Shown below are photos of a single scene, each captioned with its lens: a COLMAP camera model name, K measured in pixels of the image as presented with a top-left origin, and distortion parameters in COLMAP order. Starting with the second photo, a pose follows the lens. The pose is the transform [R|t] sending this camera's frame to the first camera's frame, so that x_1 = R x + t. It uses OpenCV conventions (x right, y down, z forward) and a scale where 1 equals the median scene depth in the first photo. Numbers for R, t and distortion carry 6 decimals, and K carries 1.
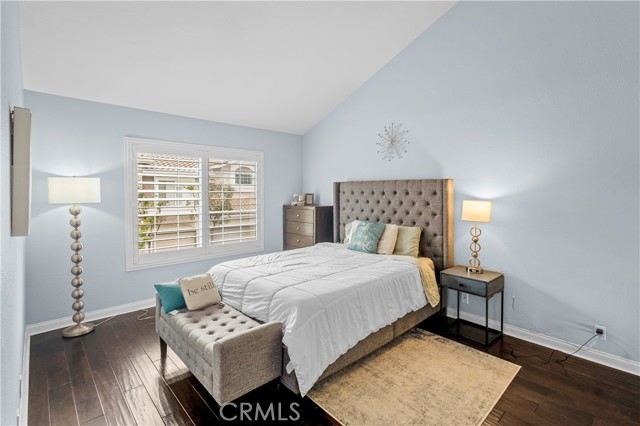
lens RADIAL K [[300.7, 0, 324.1], [0, 300.7, 196.7], [0, 0, 1]] dist [0.001823, 0.000089]
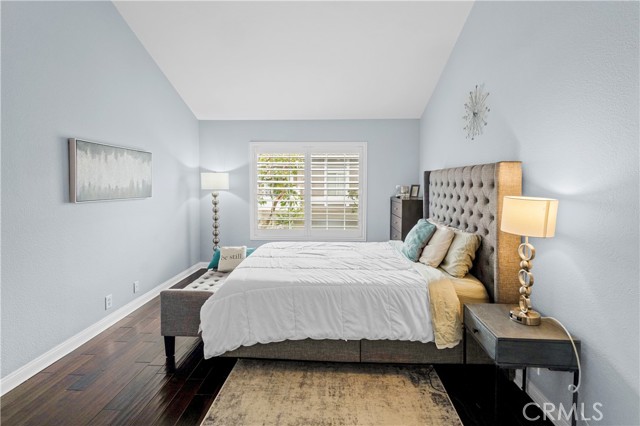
lens RADIAL K [[300.7, 0, 324.1], [0, 300.7, 196.7], [0, 0, 1]] dist [0.001823, 0.000089]
pose [[0.696221, 0.036671, -0.716890, 0.635623], [-0.014840, 0.999216, 0.036700, -0.005412], [0.717674, -0.014913, 0.696220, 0.316843]]
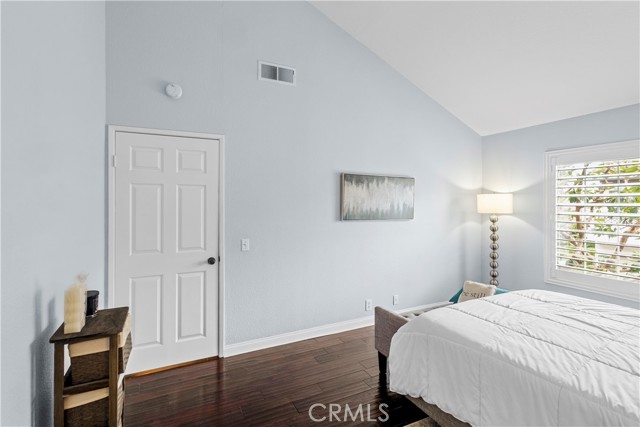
lens RADIAL K [[306.8, 0, 319.9], [0, 306.8, 201.1], [0, 0, 1]] dist [0.003456, 0.000403]
pose [[-0.300401, -0.008380, -0.953776, 0.659030], [-0.014533, 0.999886, -0.004207, -0.014818], [0.953702, 0.012597, -0.300488, 0.649924]]
